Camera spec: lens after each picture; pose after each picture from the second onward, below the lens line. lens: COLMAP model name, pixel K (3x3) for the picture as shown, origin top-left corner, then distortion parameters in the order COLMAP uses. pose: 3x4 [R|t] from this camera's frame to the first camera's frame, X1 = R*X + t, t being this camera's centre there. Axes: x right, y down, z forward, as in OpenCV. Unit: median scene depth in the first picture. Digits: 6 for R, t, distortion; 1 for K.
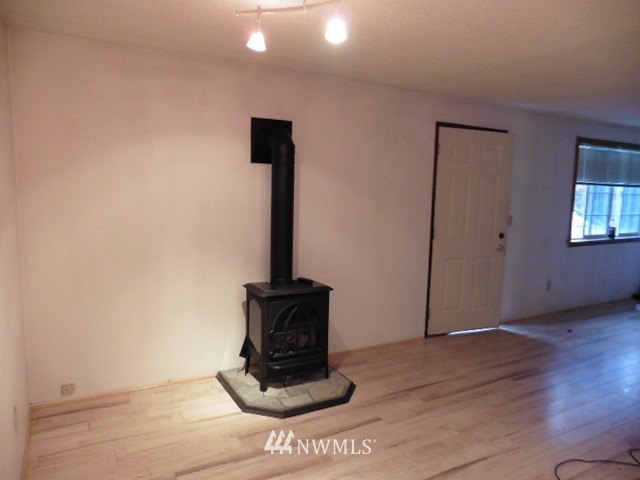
lens RADIAL K [[462.9, 0, 316.3], [0, 462.9, 241.2], [0, 0, 1]] dist [-0.054195, 0.001270]
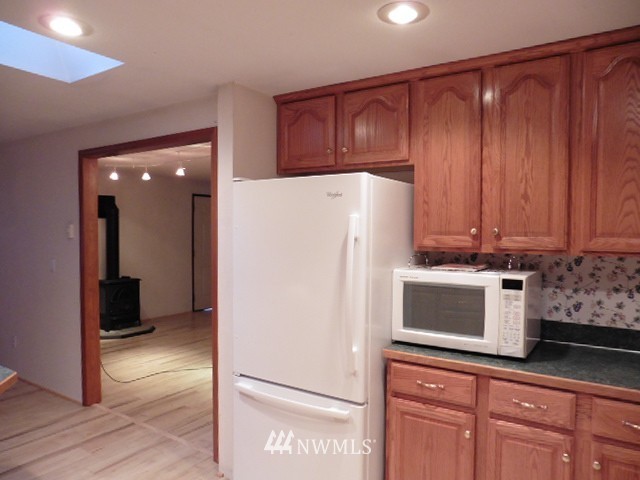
lens RADIAL K [[462.9, 0, 316.3], [0, 462.9, 241.2], [0, 0, 1]] dist [-0.054195, 0.001270]
pose [[0.894837, -0.026745, 0.445592, -0.161980], [0.069531, 0.994371, -0.079950, 0.146766], [-0.440945, 0.102524, 0.891659, -1.087140]]
